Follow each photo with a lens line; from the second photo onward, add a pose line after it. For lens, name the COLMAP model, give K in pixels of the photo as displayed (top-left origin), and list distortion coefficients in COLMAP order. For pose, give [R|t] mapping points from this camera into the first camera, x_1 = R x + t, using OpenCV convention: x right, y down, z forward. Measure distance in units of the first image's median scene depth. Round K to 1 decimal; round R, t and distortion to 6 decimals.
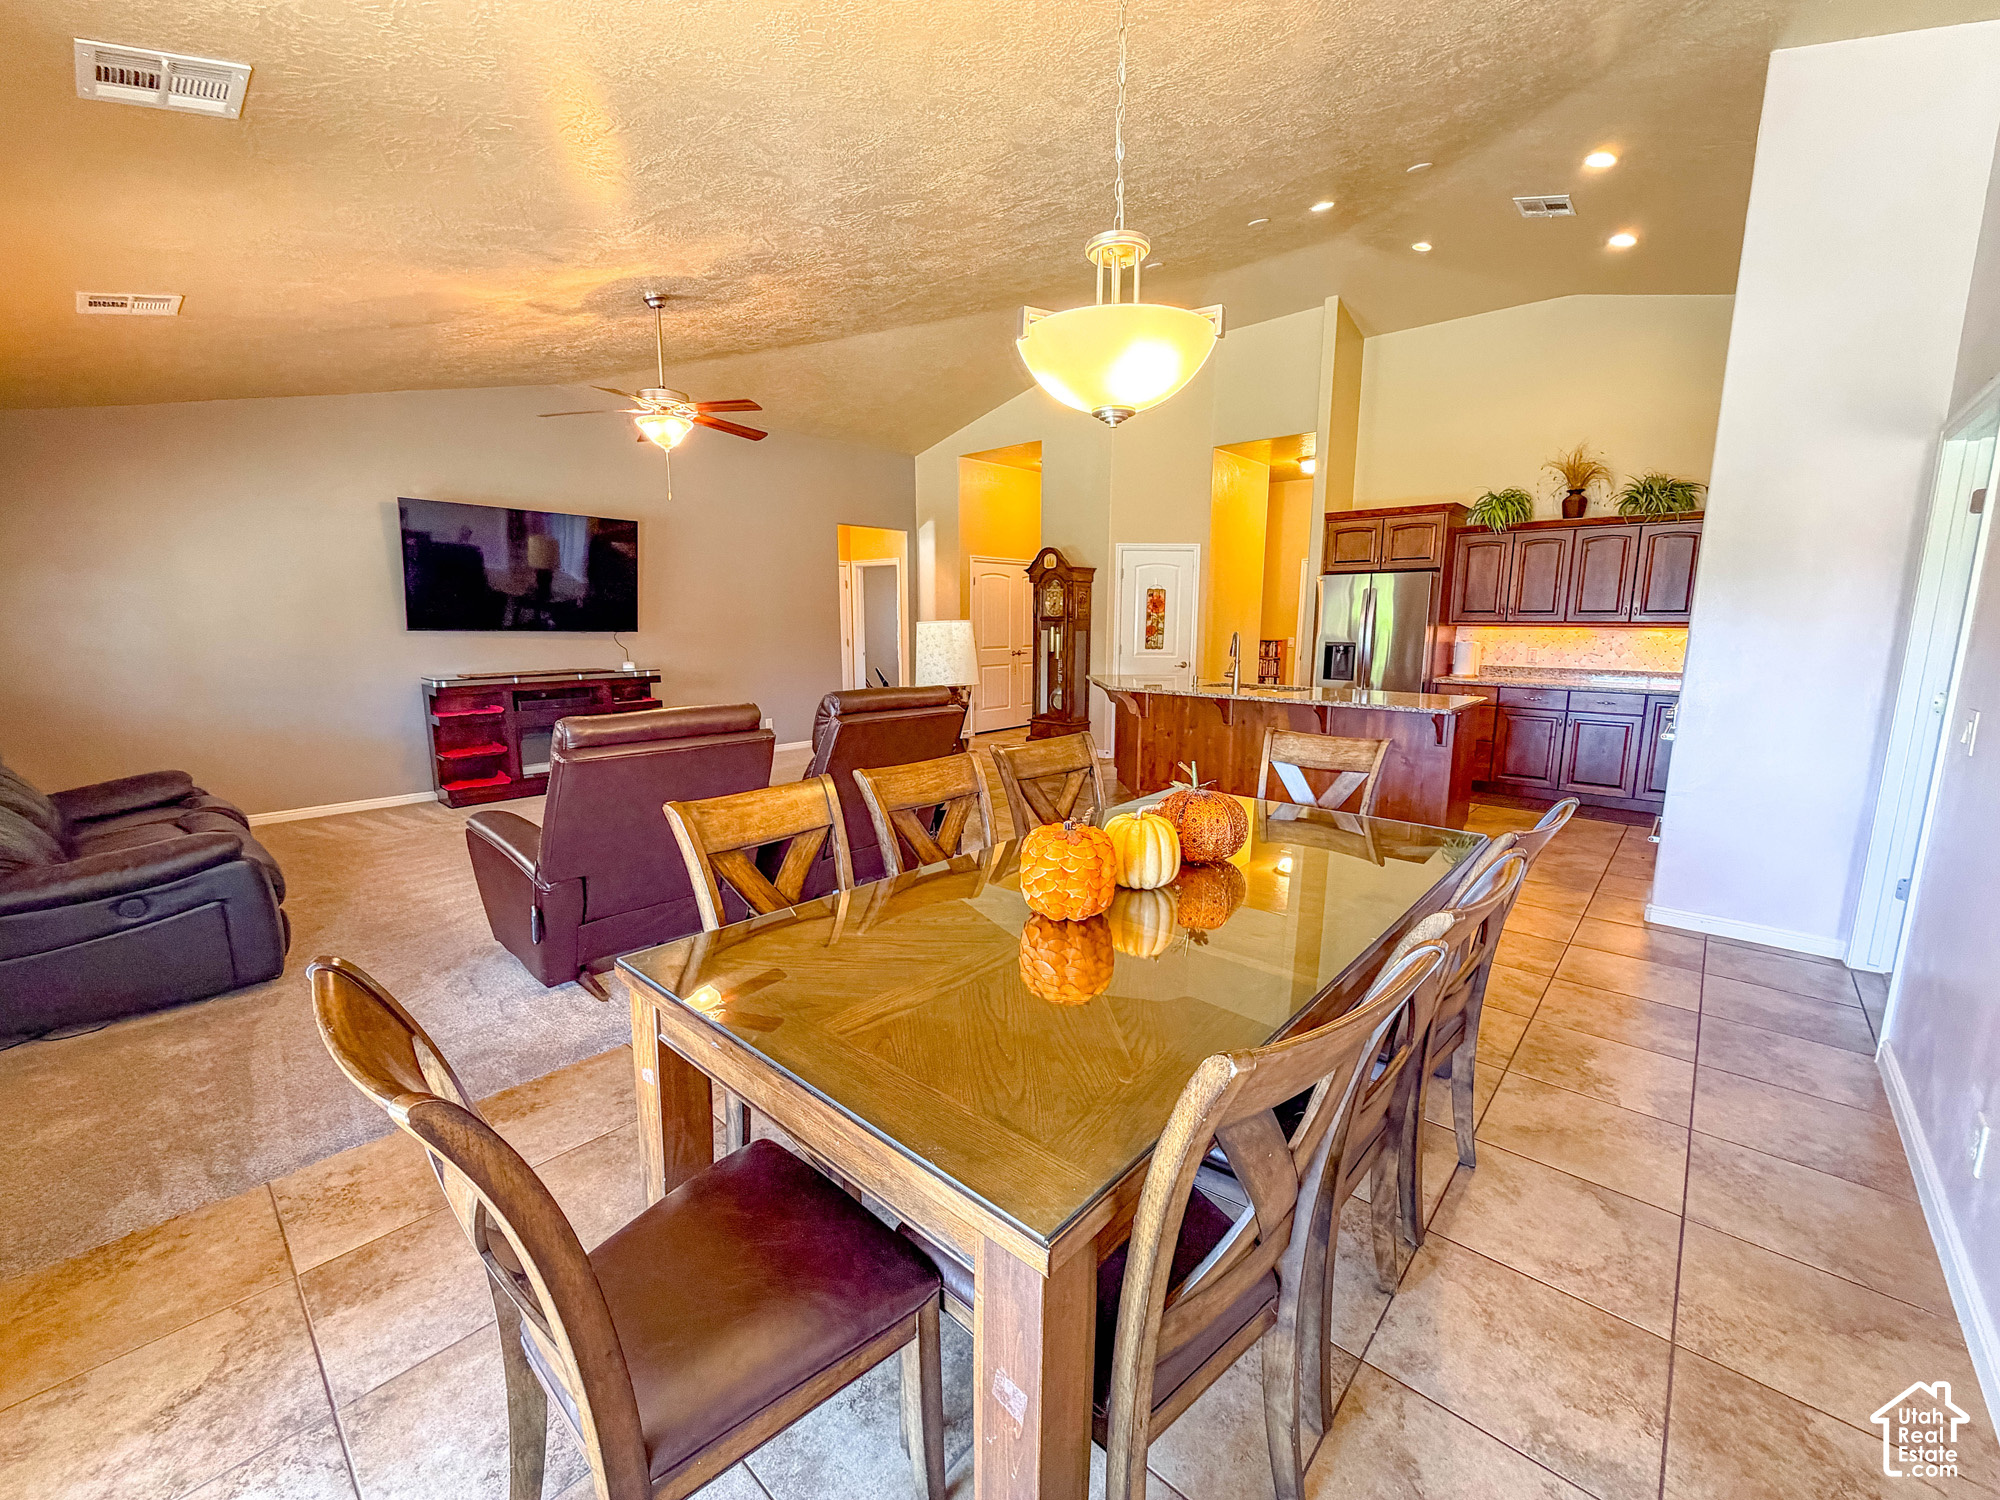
lens RADIAL K [[802.4, 0, 1007.7], [0, 802.4, 745.2], [0, 0, 1]] dist [-0.001336, 0.000237]
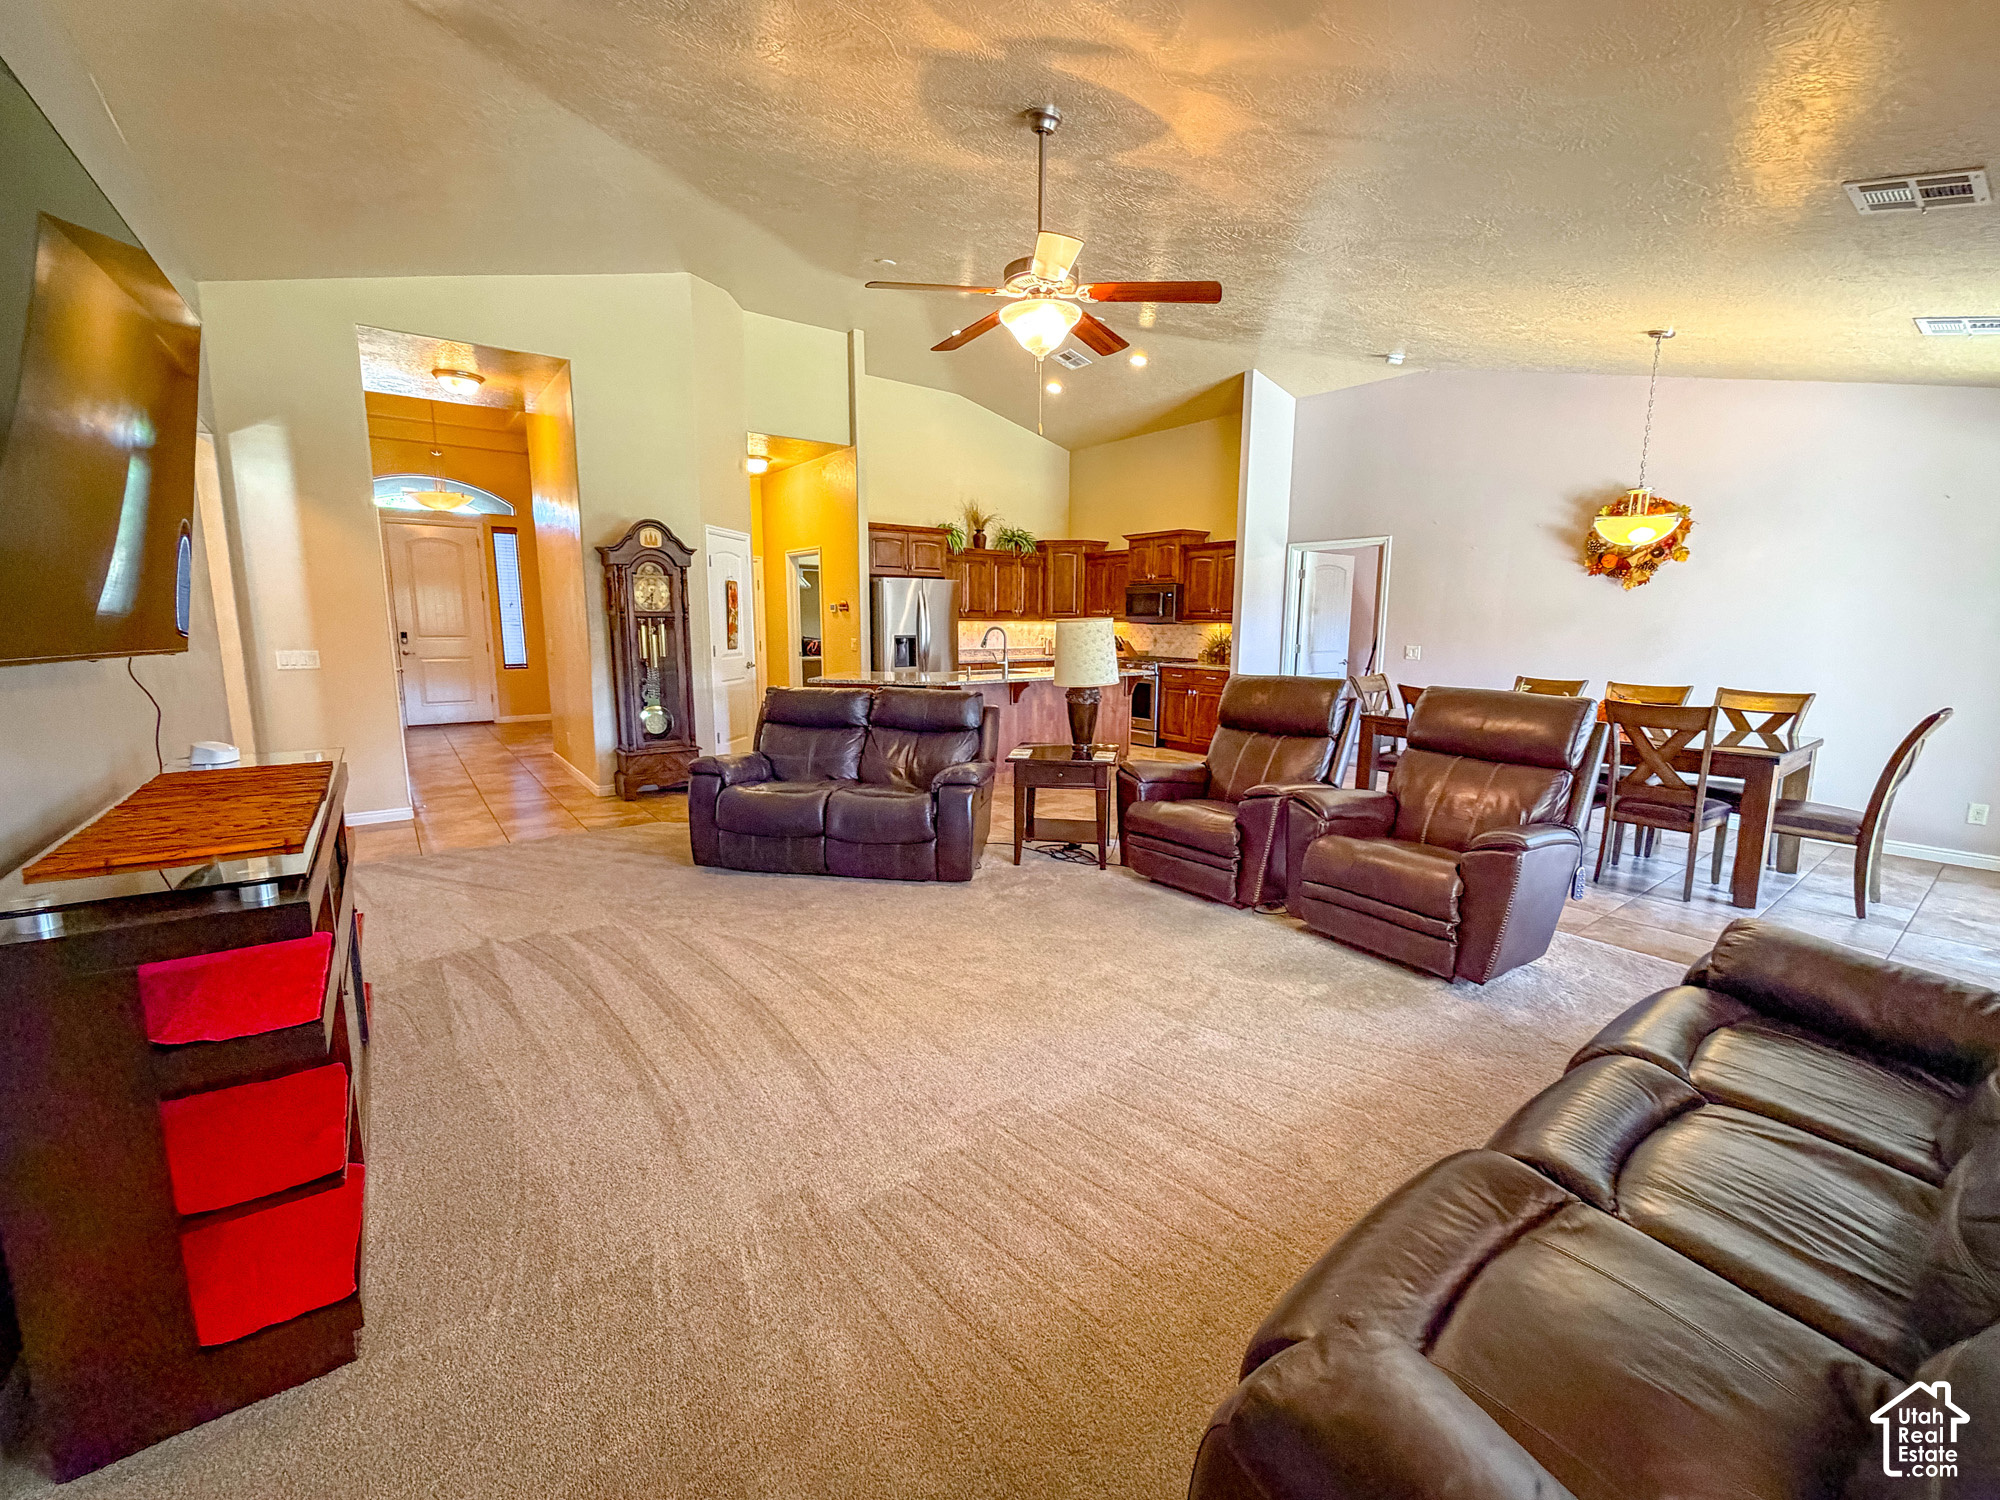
lens RADIAL K [[802.4, 0, 1005.6], [0, 802.4, 751.8], [0, 0, 1]] dist [-0.001336, 0.000237]
pose [[0.193813, -0.163514, 0.967316, -0.753621], [0.149003, 0.979479, 0.135716, -0.099664], [-0.969657, 0.117829, 0.214199, 0.631907]]
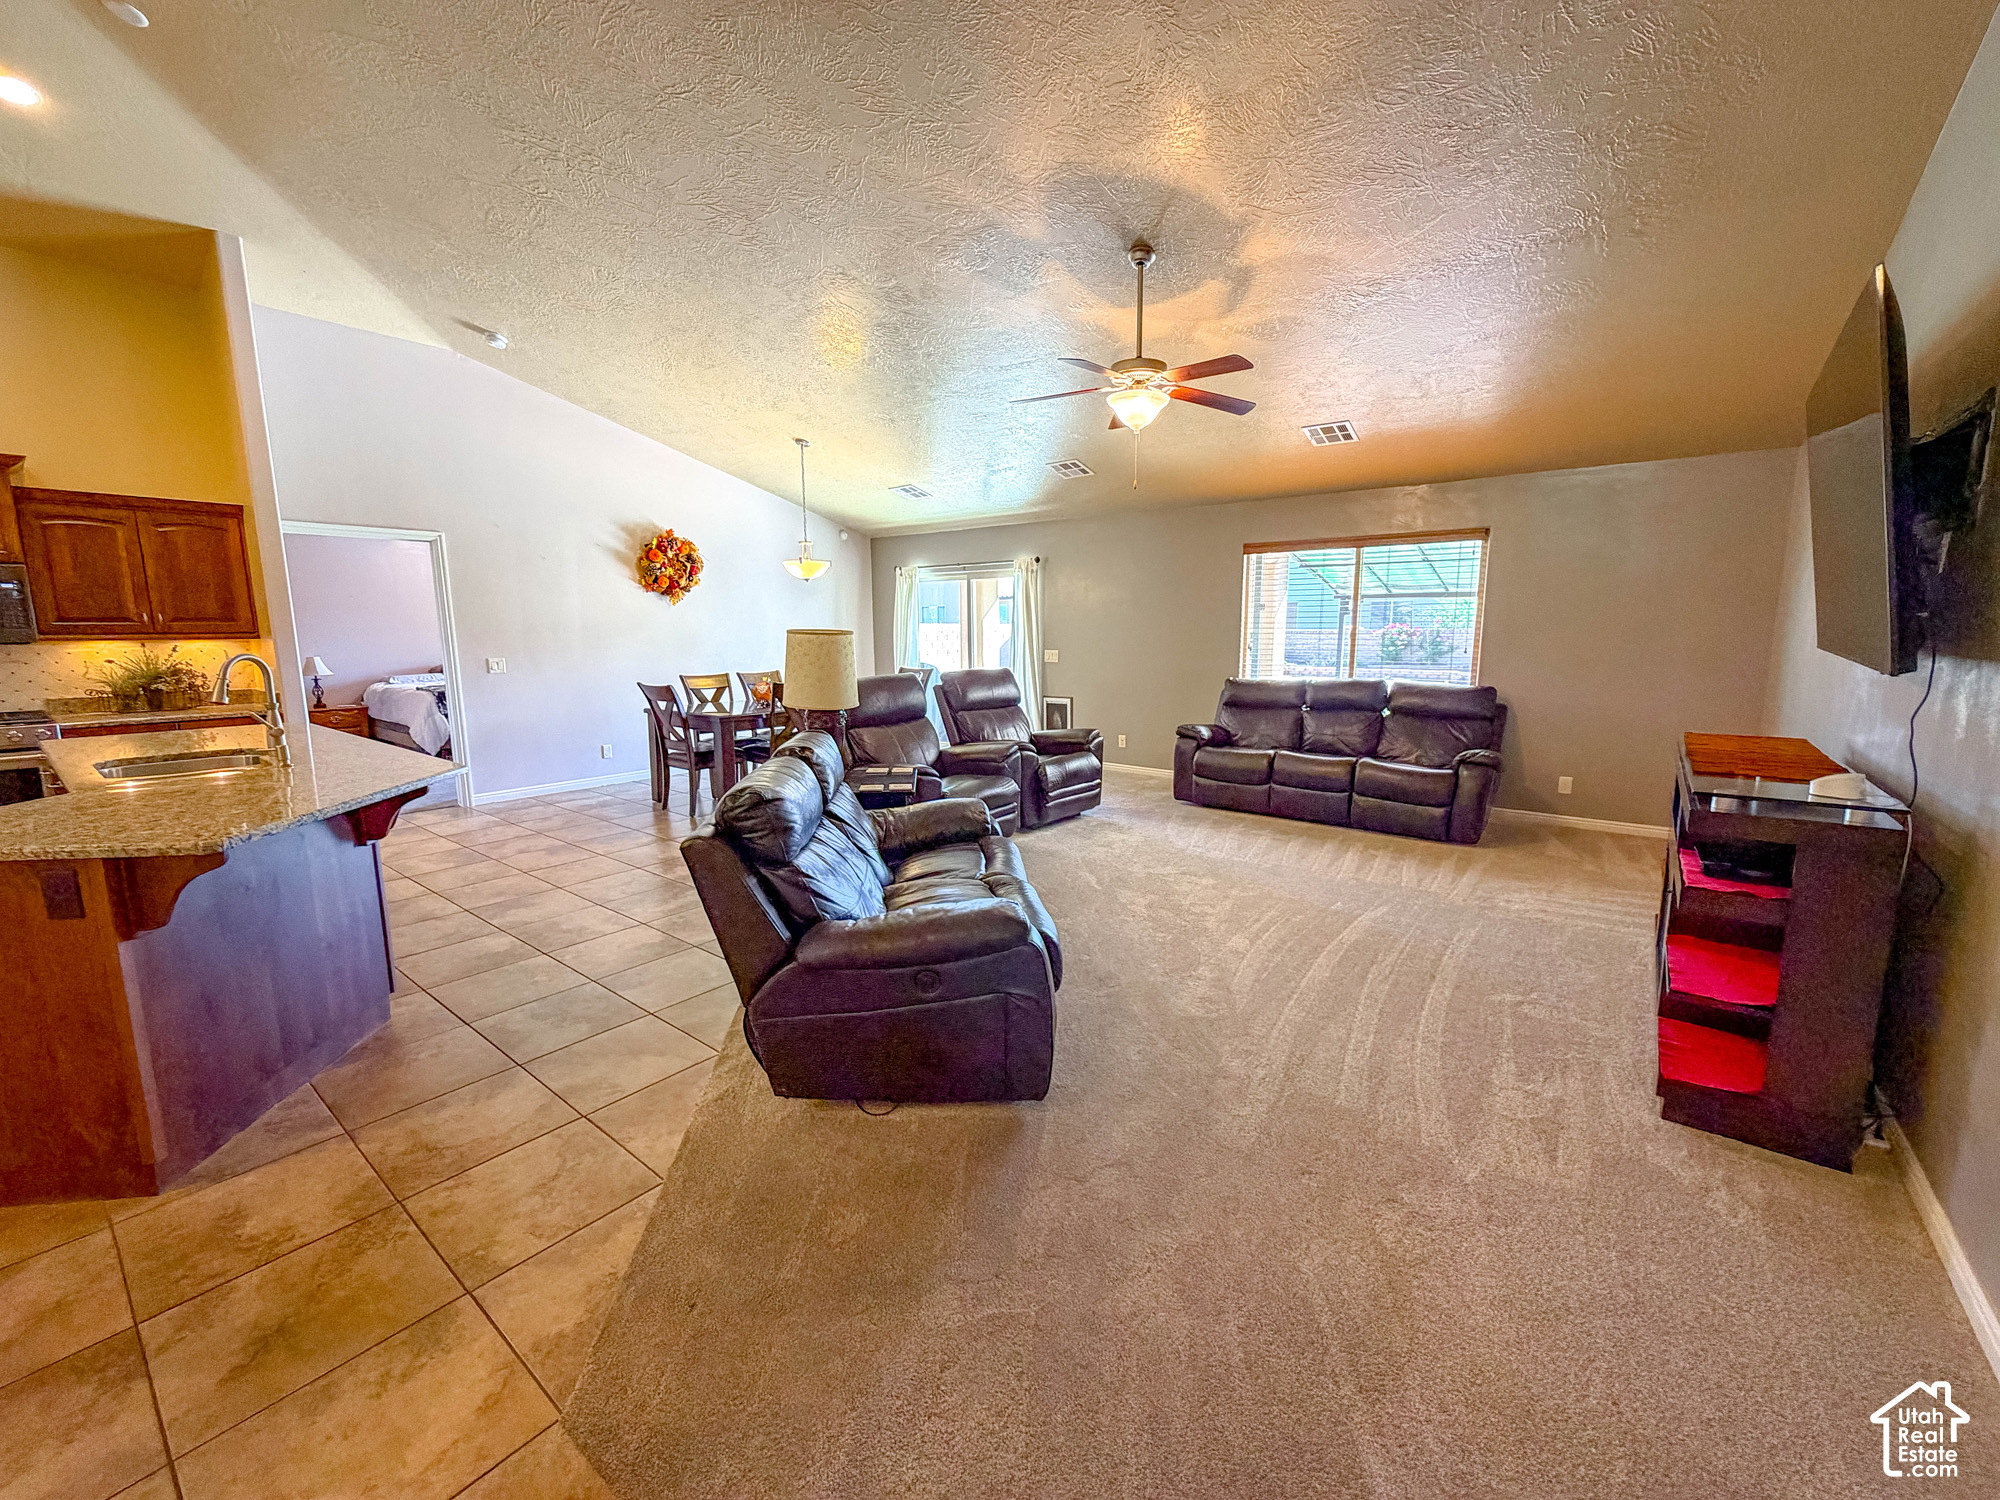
lens RADIAL K [[802.4, 0, 997.6], [0, 802.4, 748.0], [0, 0, 1]] dist [-0.001336, 0.000237]
pose [[-0.998634, 0.009994, -0.051288, -0.158186], [-0.006016, 0.953024, 0.302835, -0.205804], [0.051905, 0.302730, -0.951662, 1.301393]]
